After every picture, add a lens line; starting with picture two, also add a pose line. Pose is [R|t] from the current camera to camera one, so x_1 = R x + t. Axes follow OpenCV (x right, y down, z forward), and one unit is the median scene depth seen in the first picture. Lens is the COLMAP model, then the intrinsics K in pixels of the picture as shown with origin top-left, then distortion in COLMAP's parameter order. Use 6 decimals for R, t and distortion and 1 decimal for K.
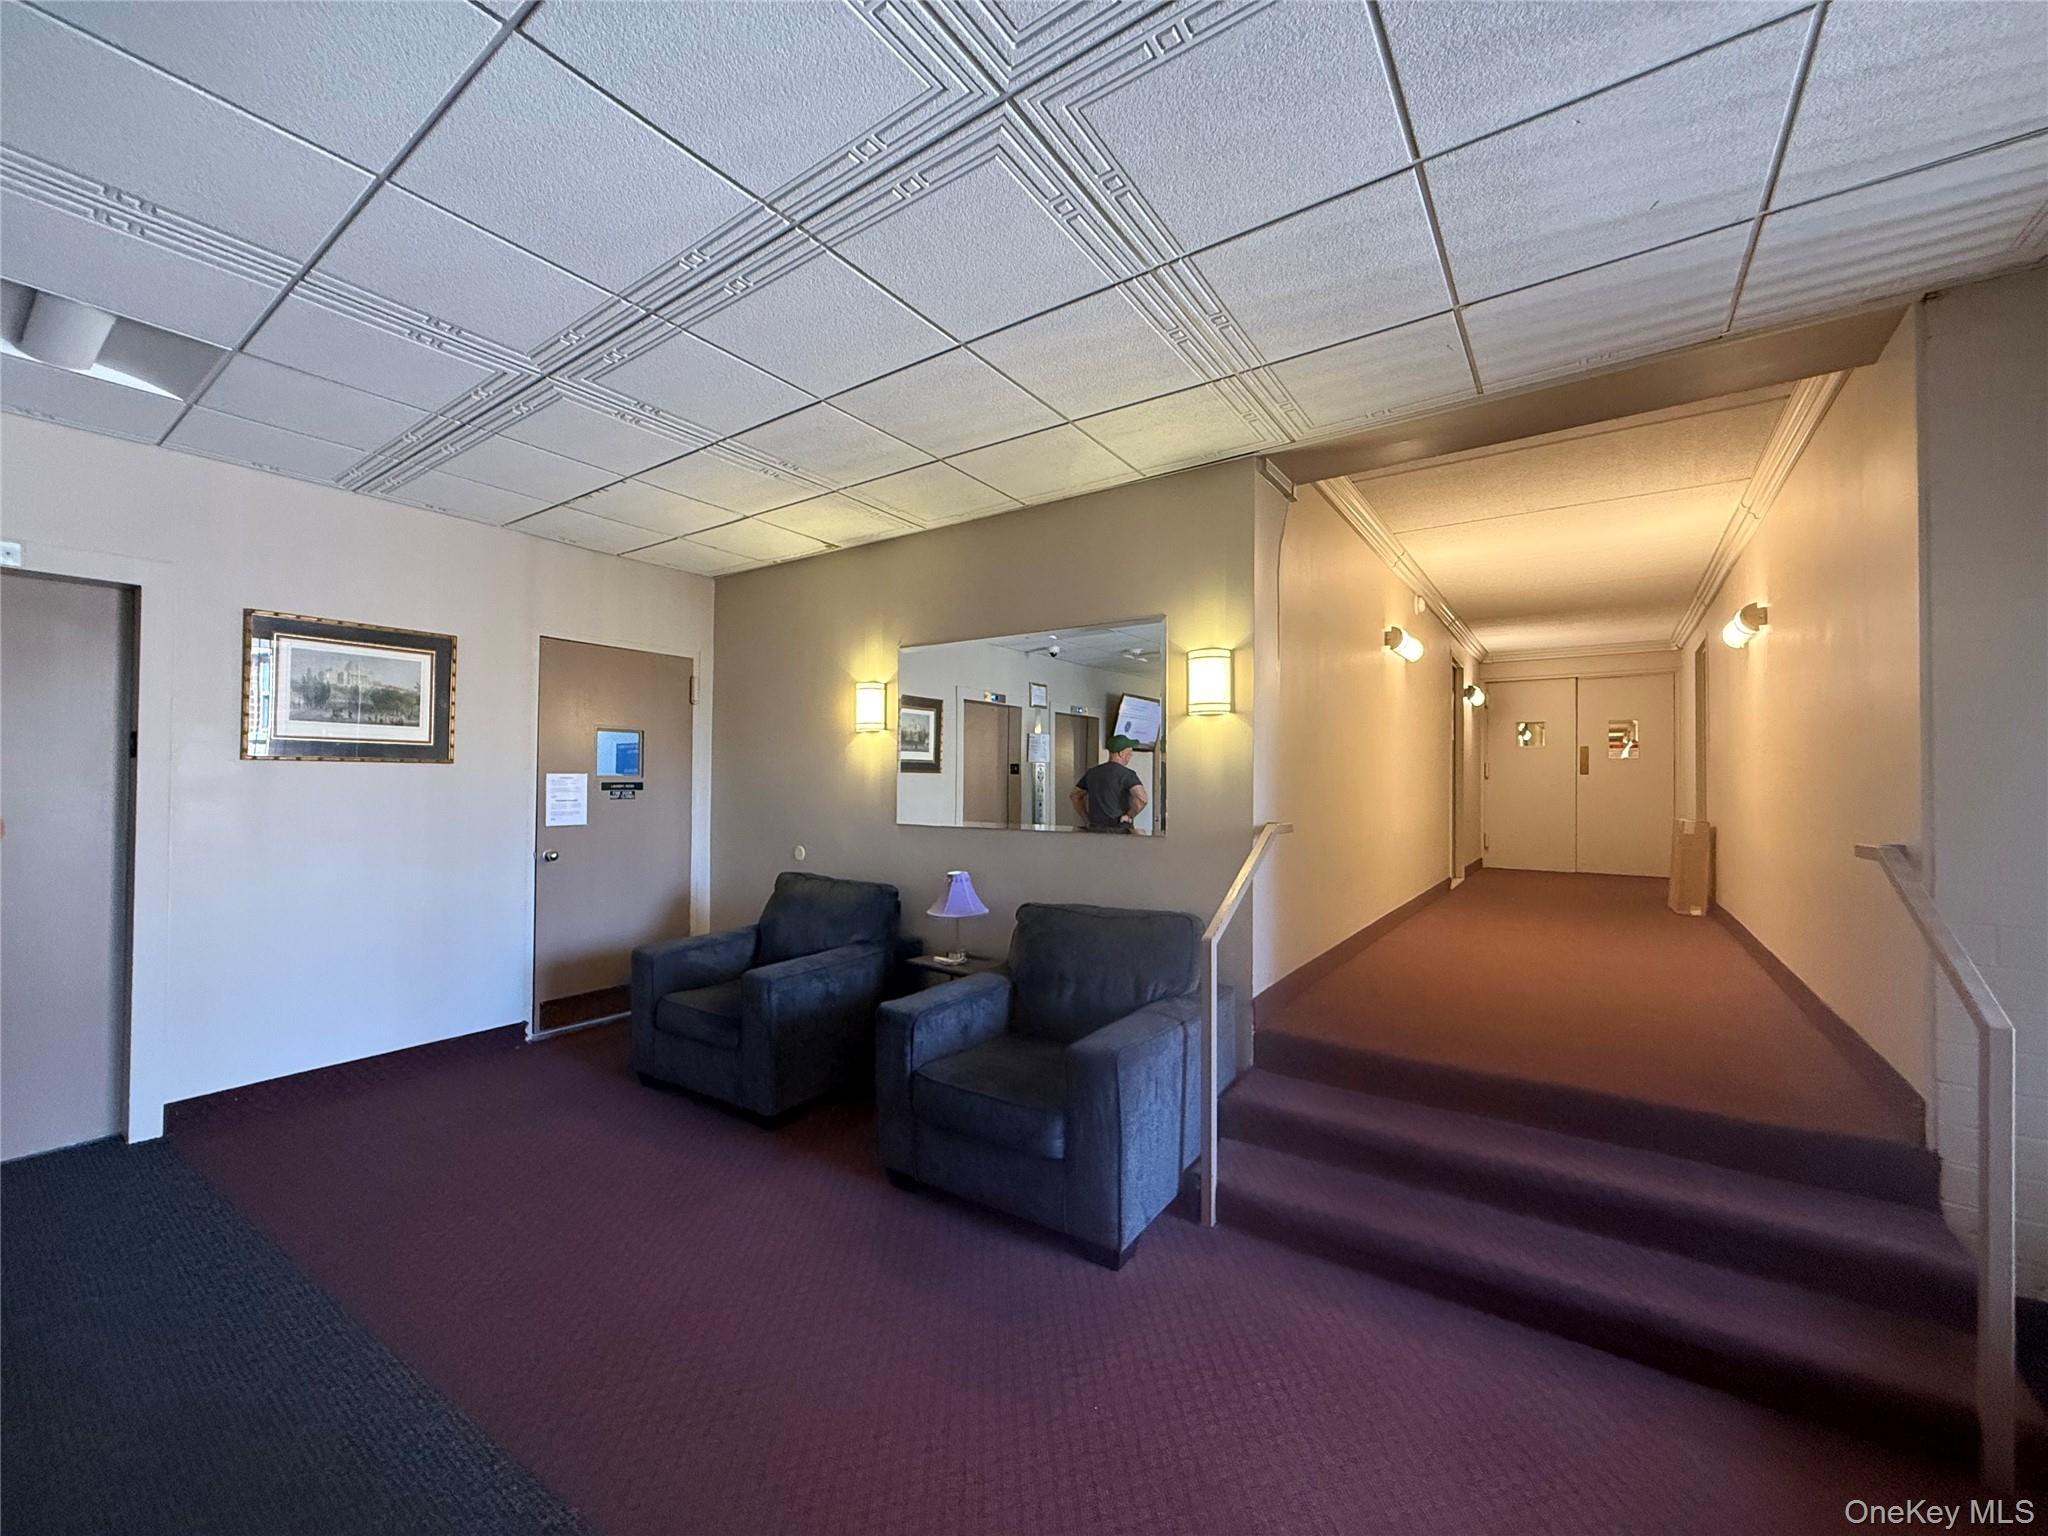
lens RADIAL K [[816.4, 0, 1024.0], [0, 816.4, 768.0], [0, 0, 1]] dist [0.000447, 0.000112]
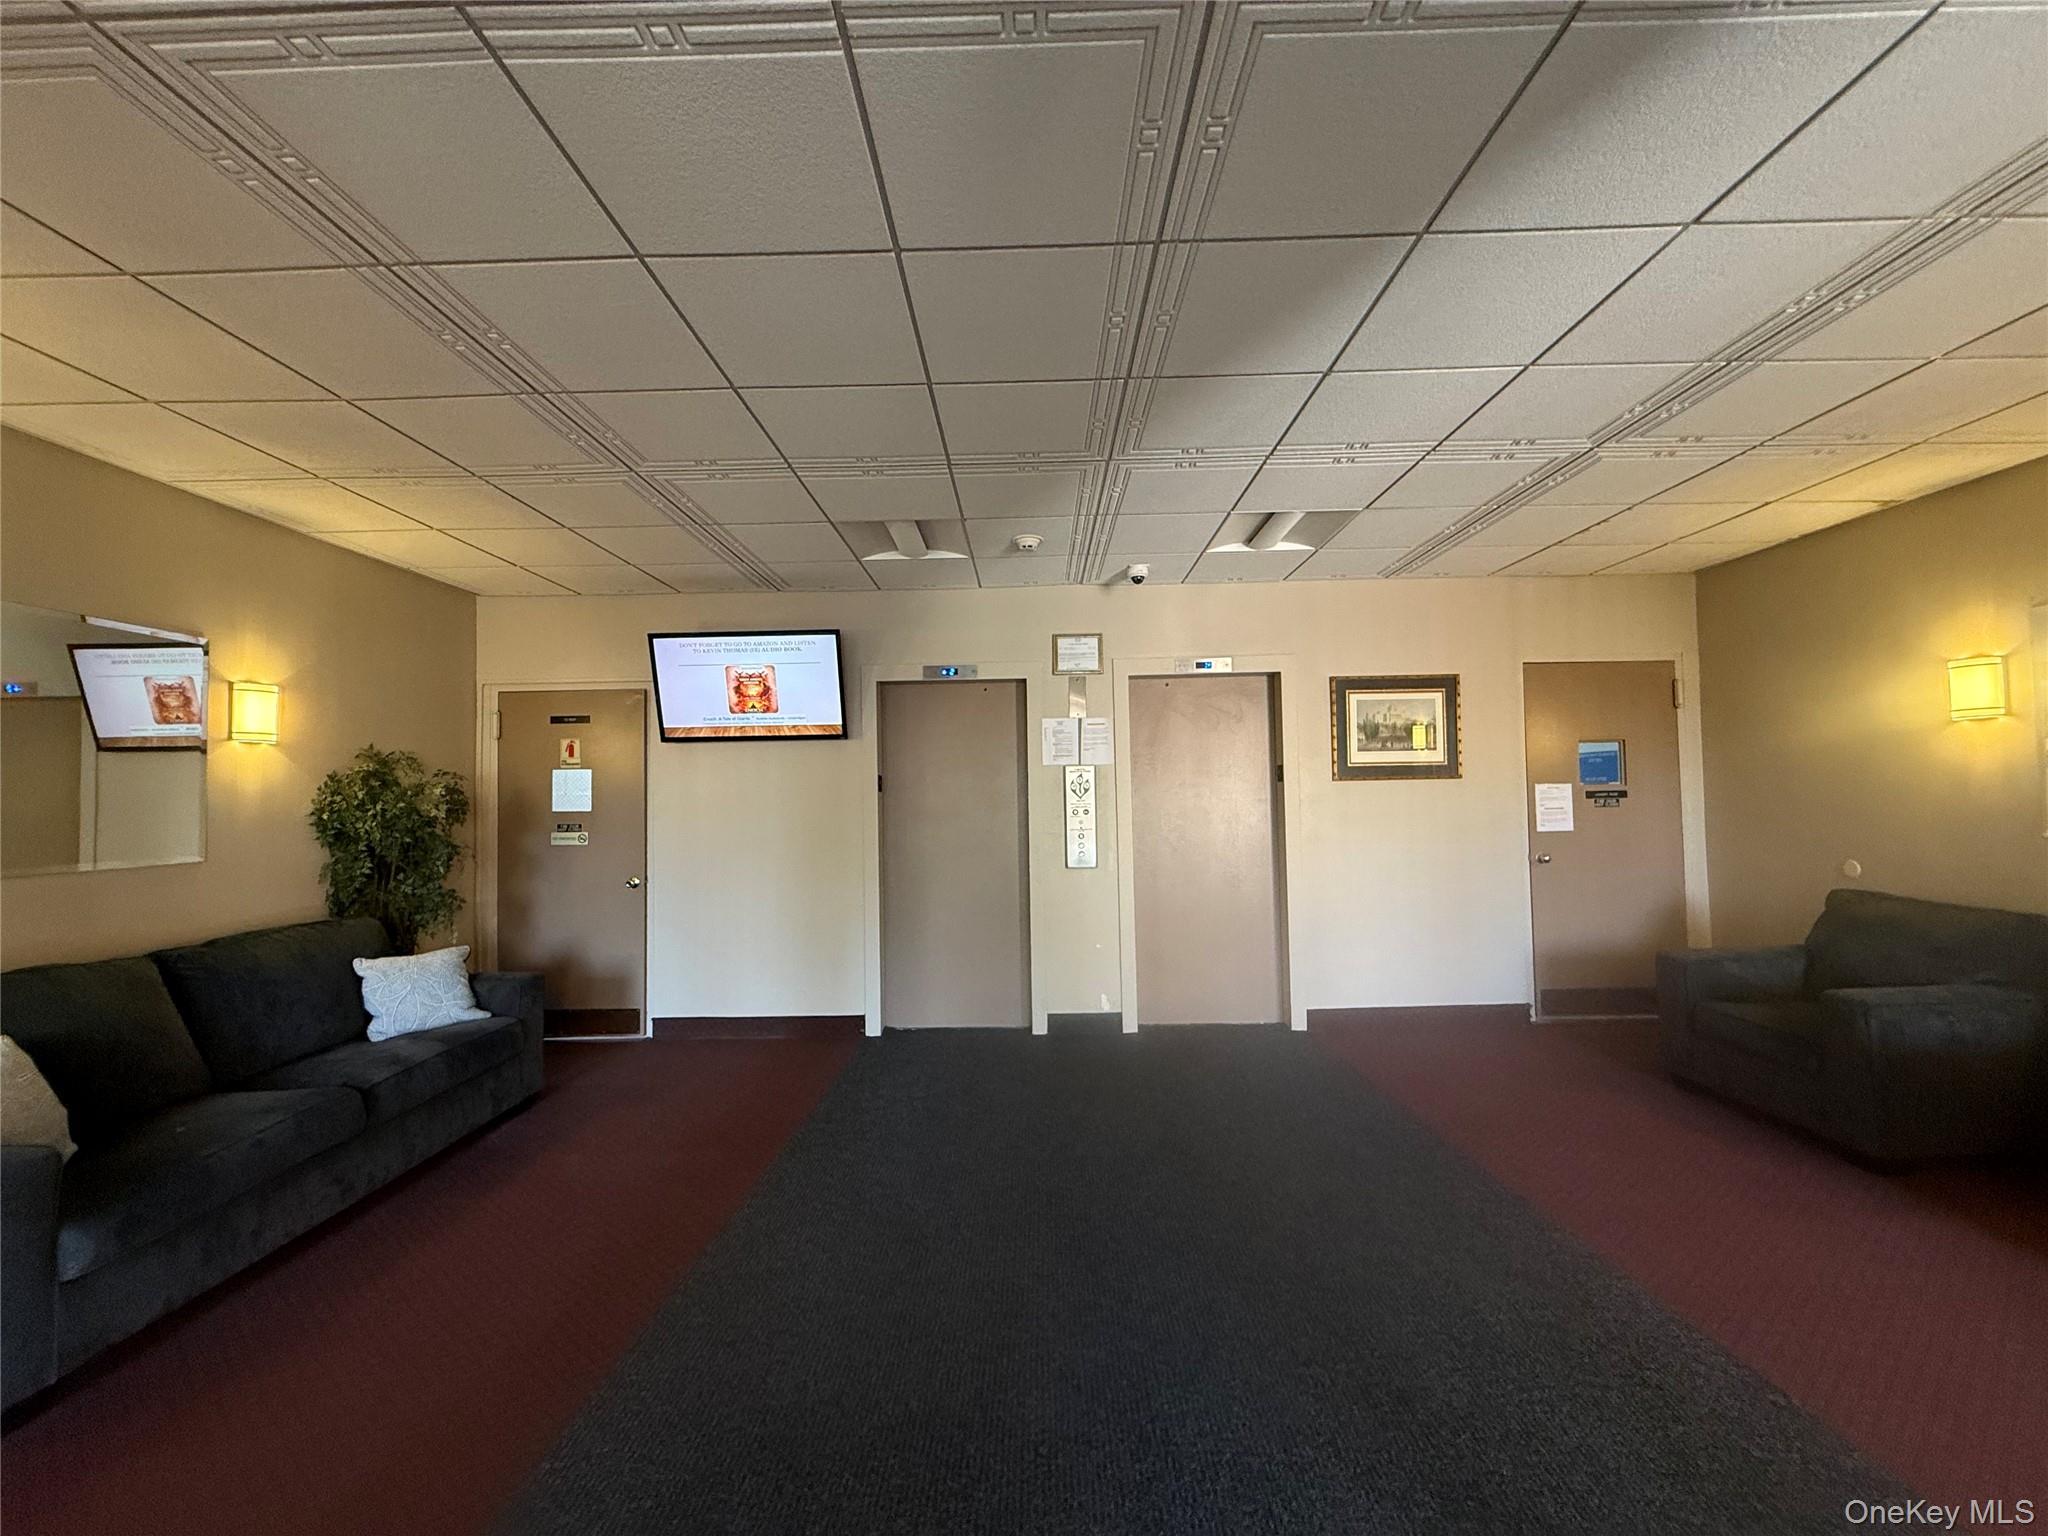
lens RADIAL K [[816.4, 0, 1024.0], [0, 816.4, 768.0], [0, 0, 1]] dist [0.000447, 0.000112]
pose [[0.566286, -0.045875, -0.822931, -0.065519], [0.036908, 0.998860, -0.030284, -0.008150], [0.823382, -0.013223, 0.567333, -0.229003]]
